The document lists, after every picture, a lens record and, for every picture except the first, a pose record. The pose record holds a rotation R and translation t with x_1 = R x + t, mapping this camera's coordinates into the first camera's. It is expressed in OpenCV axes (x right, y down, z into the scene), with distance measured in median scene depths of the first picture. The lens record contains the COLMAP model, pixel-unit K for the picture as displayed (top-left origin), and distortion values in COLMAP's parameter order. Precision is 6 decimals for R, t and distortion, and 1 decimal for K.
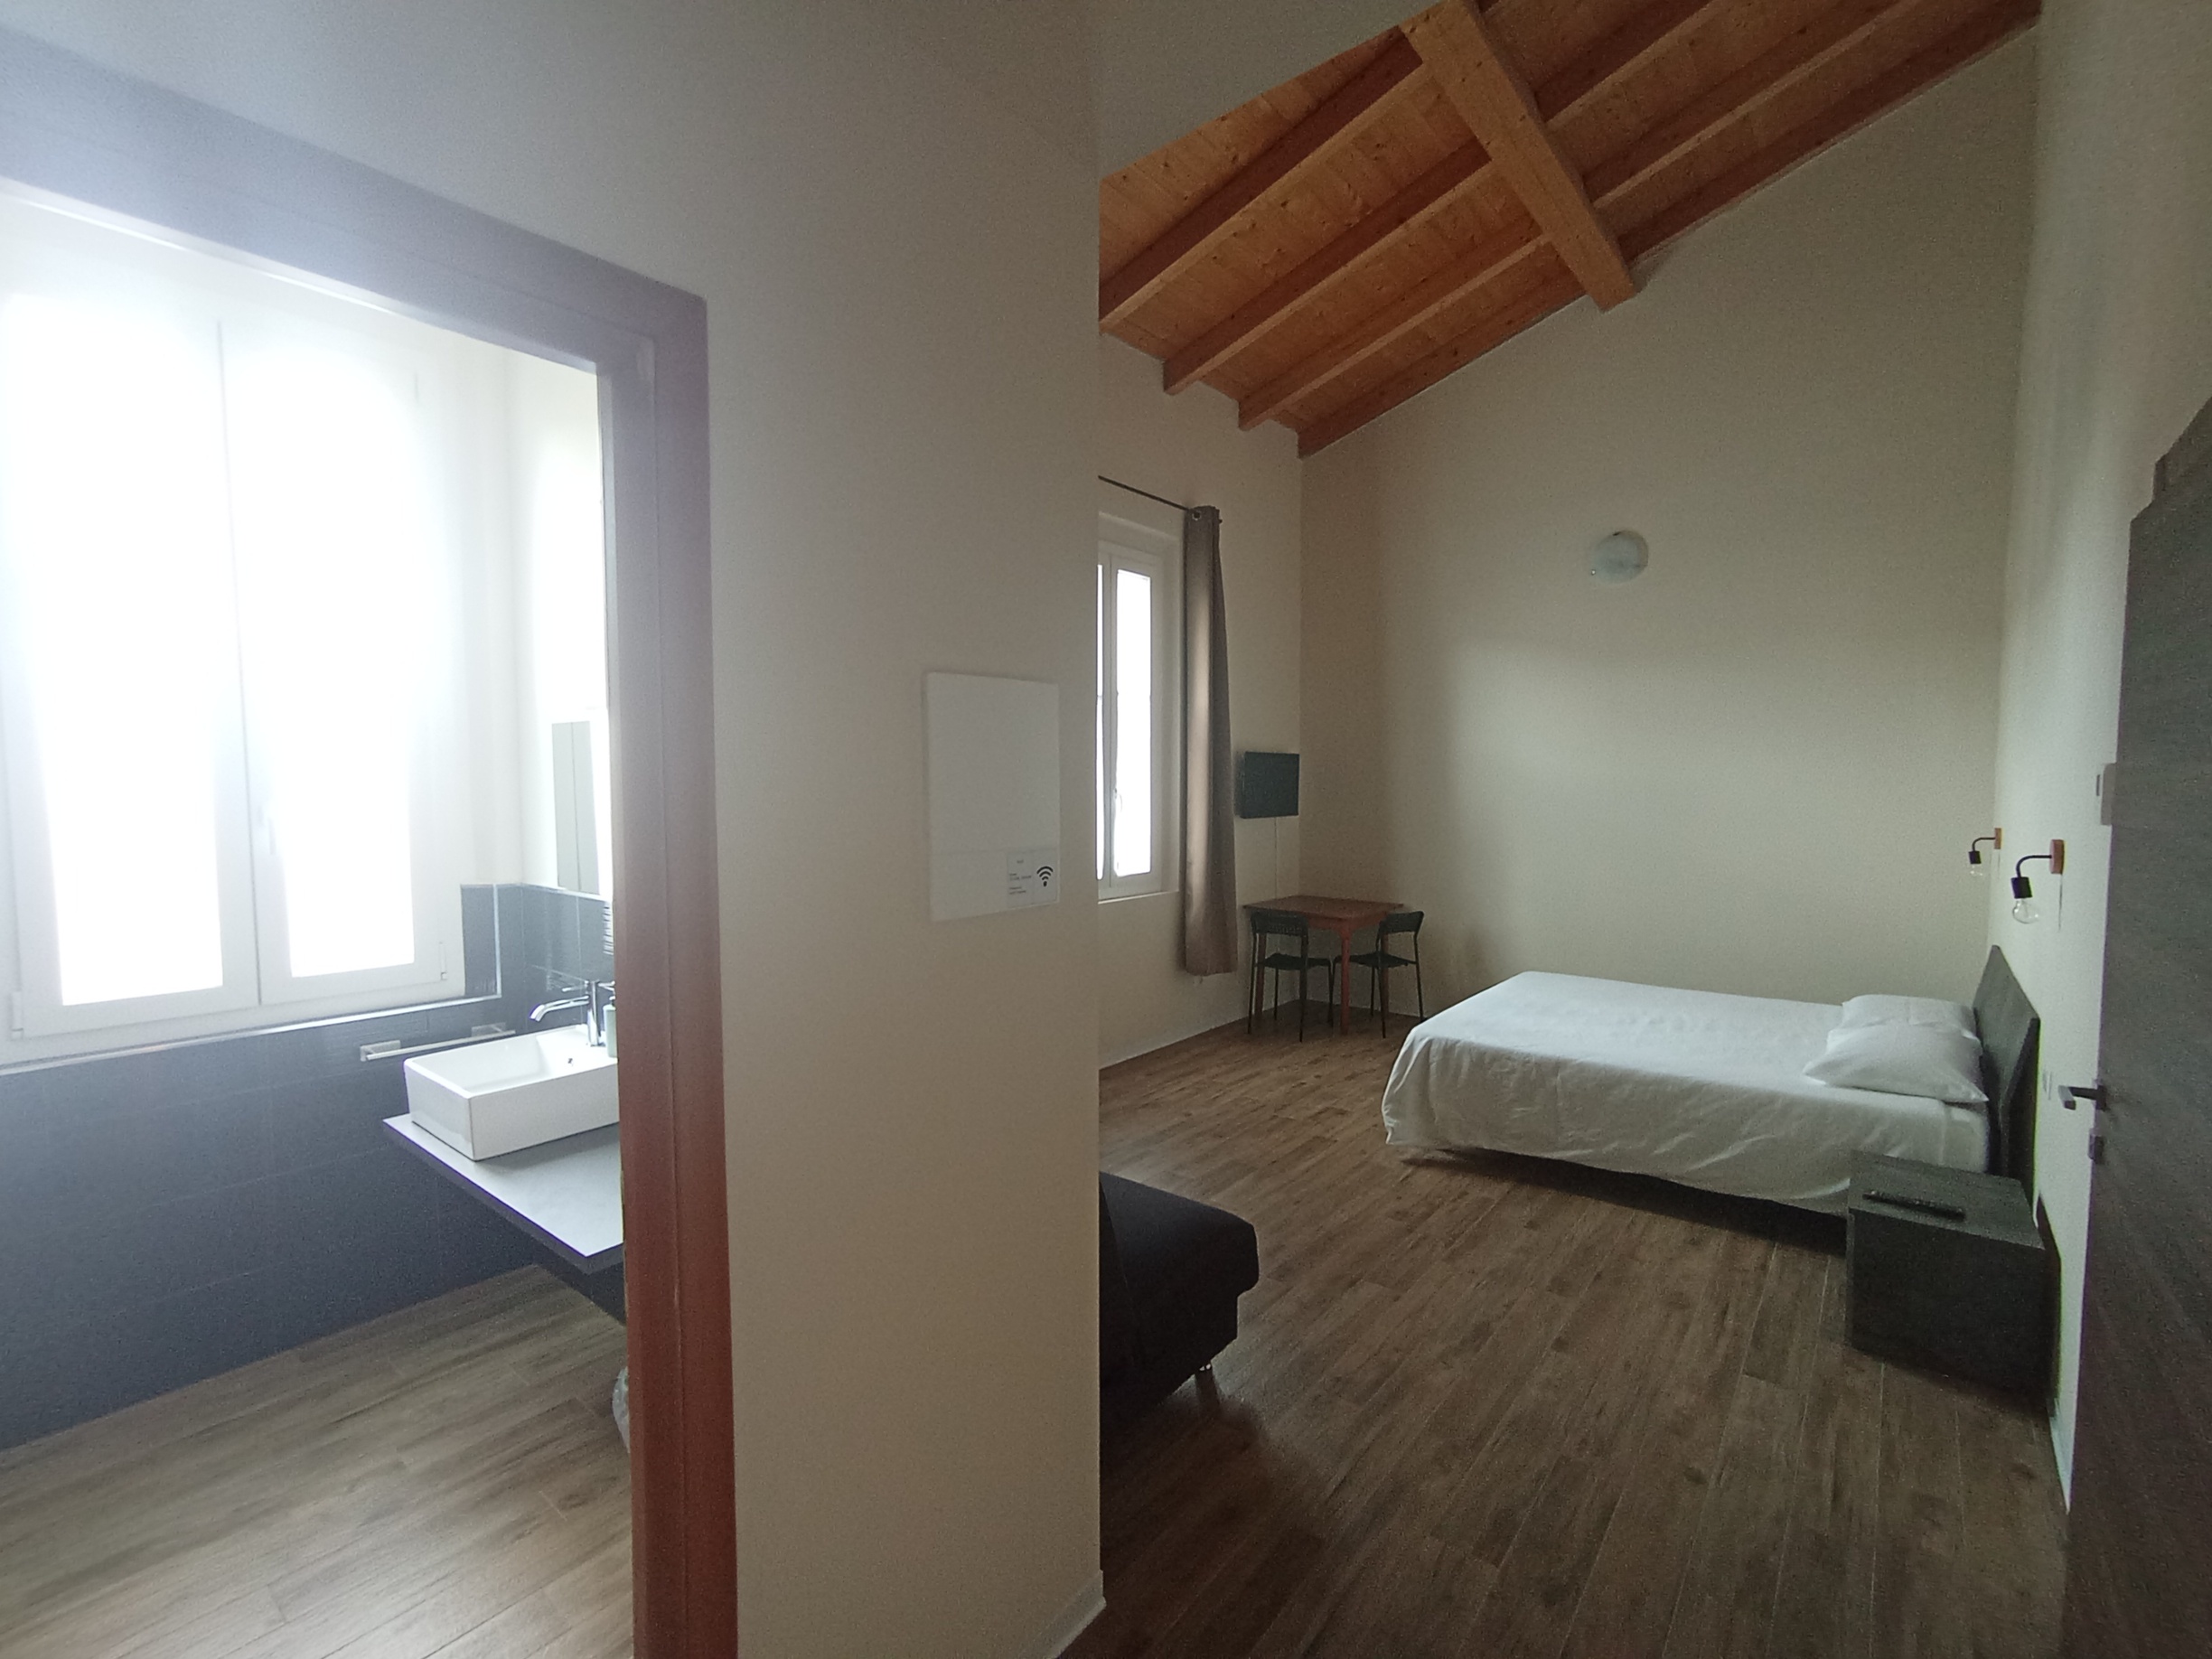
lens RADIAL K [[998.0, 0, 1116.5], [0, 998.0, 828.6], [0, 0, 1]] dist [-0.019663, 0.000433]
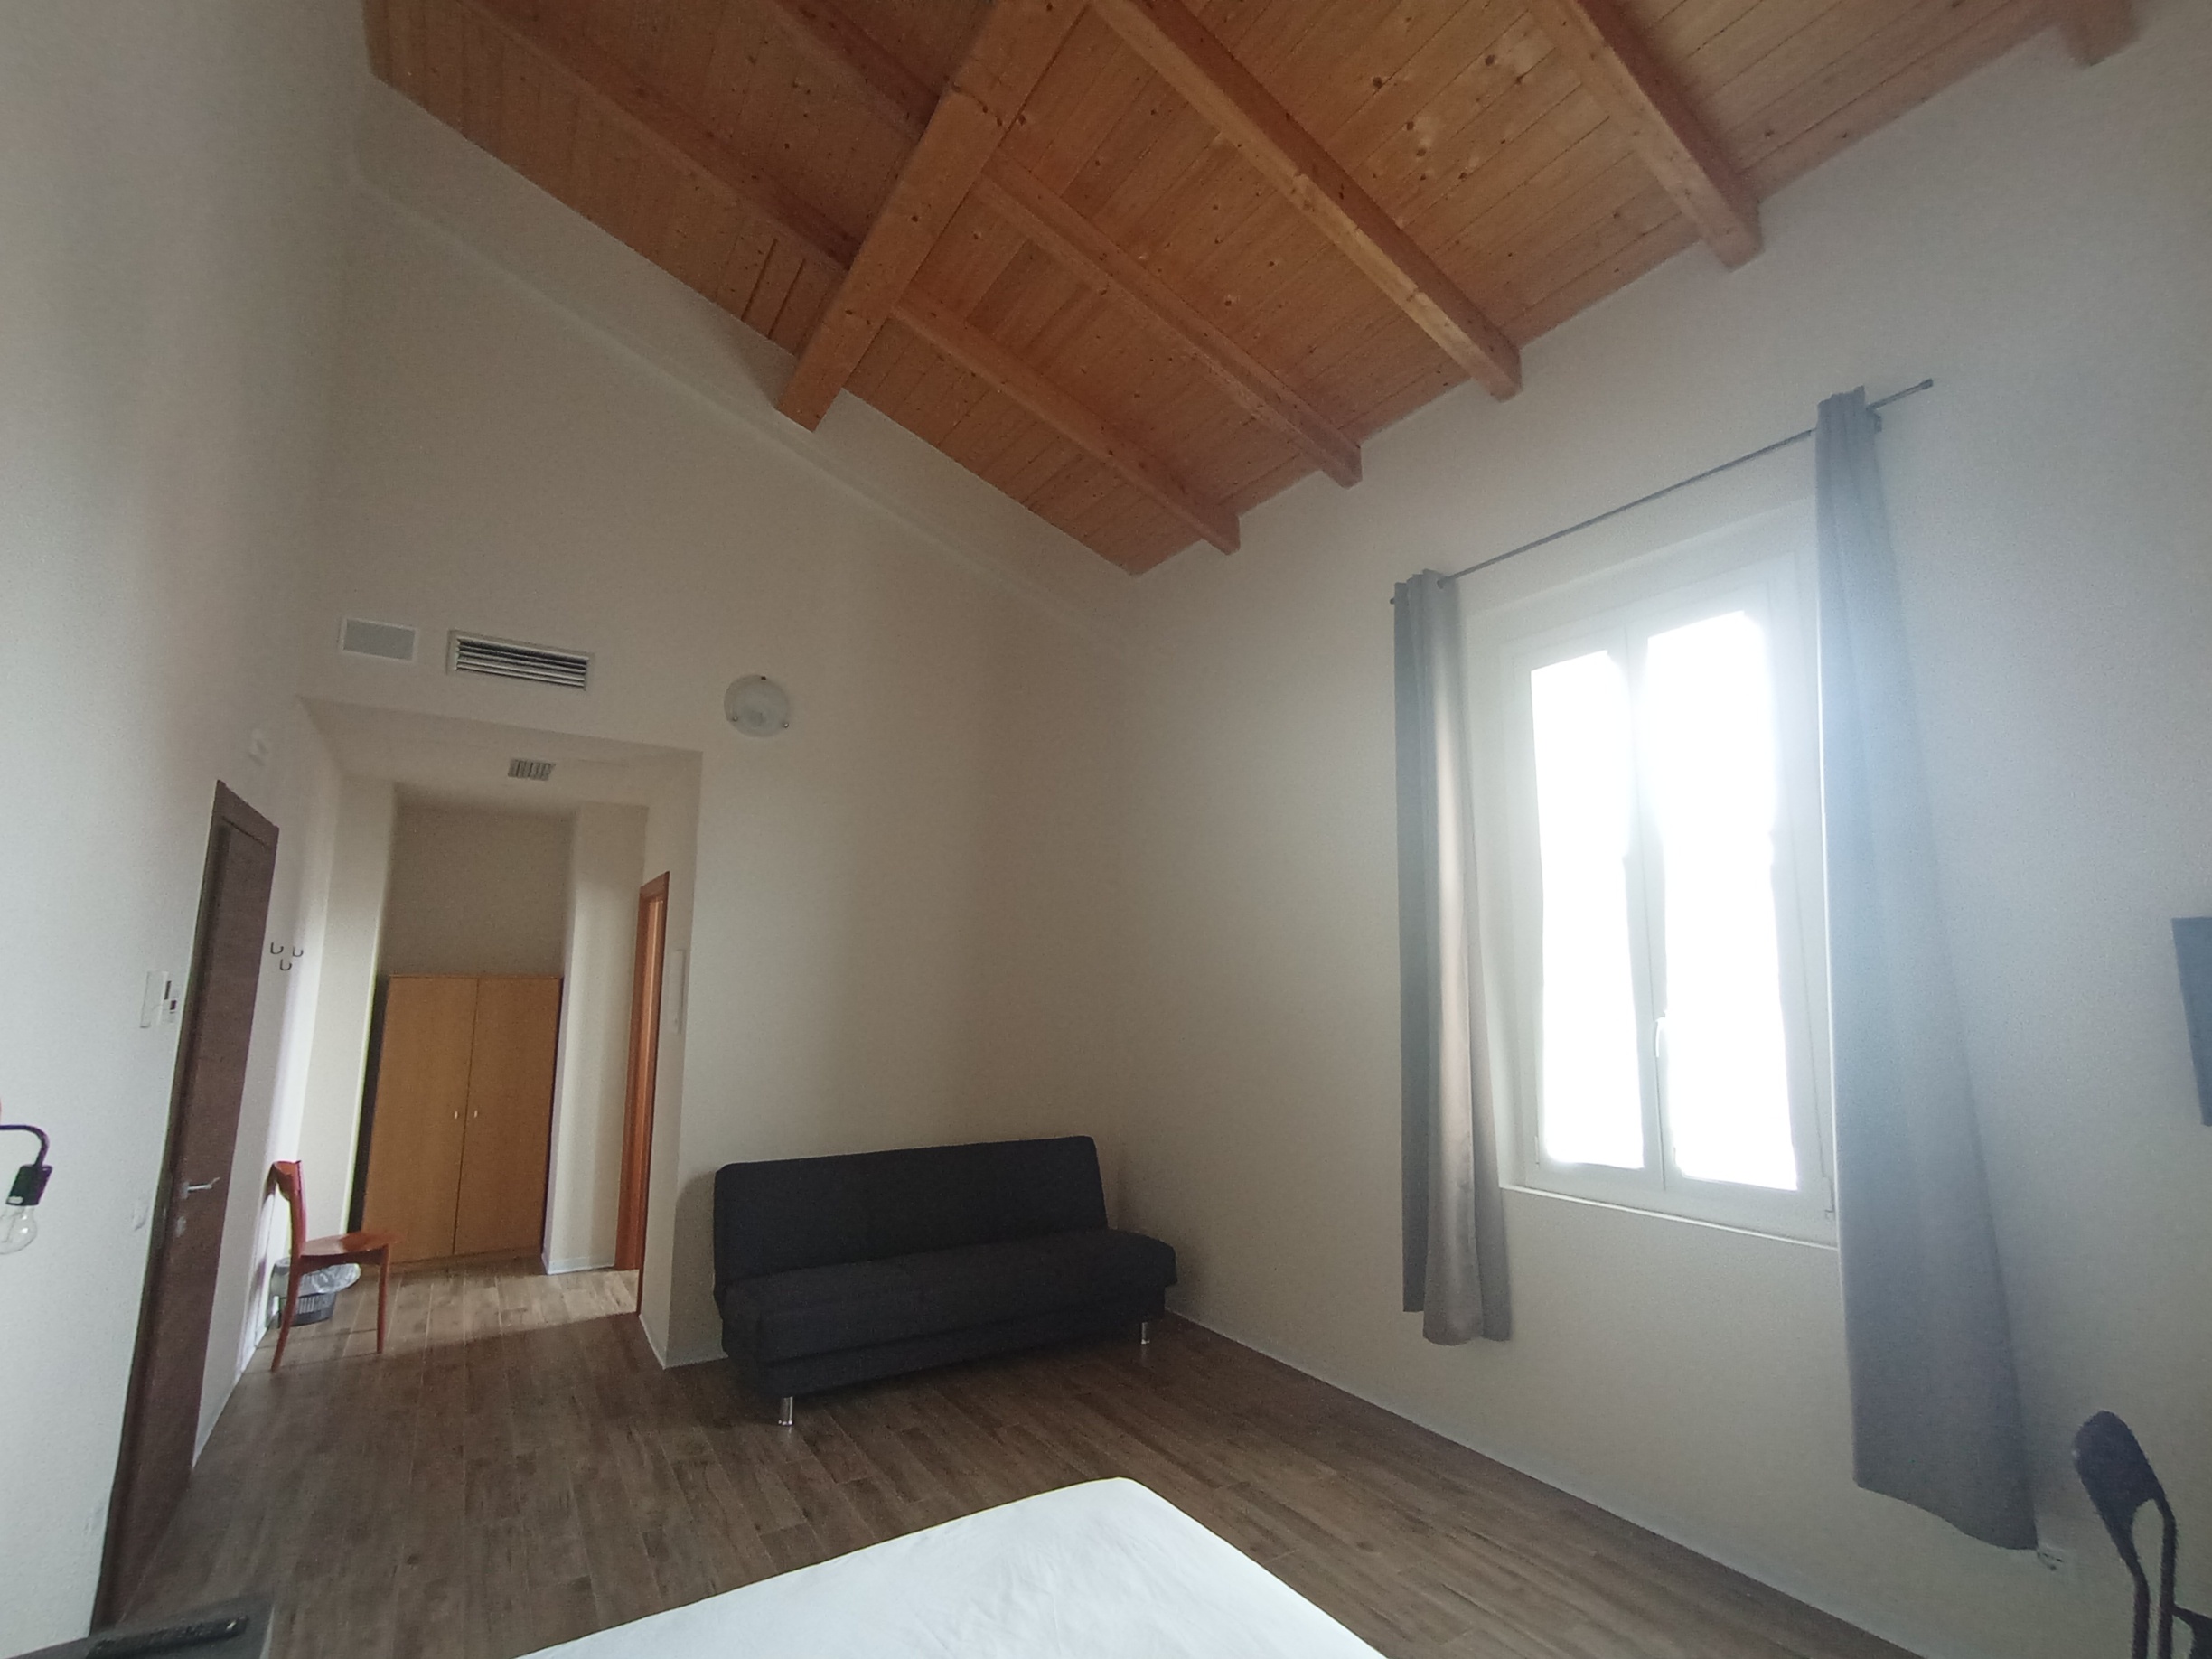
lens RADIAL K [[998.0, 0, 1116.2], [0, 998.0, 840.4], [0, 0, 1]] dist [-0.019663, 0.000433]
pose [[-0.315783, -0.141266, -0.938257, 1.338841], [-0.059906, 0.989850, -0.128872, -0.096580], [0.946939, 0.015512, -0.321040, 1.870612]]
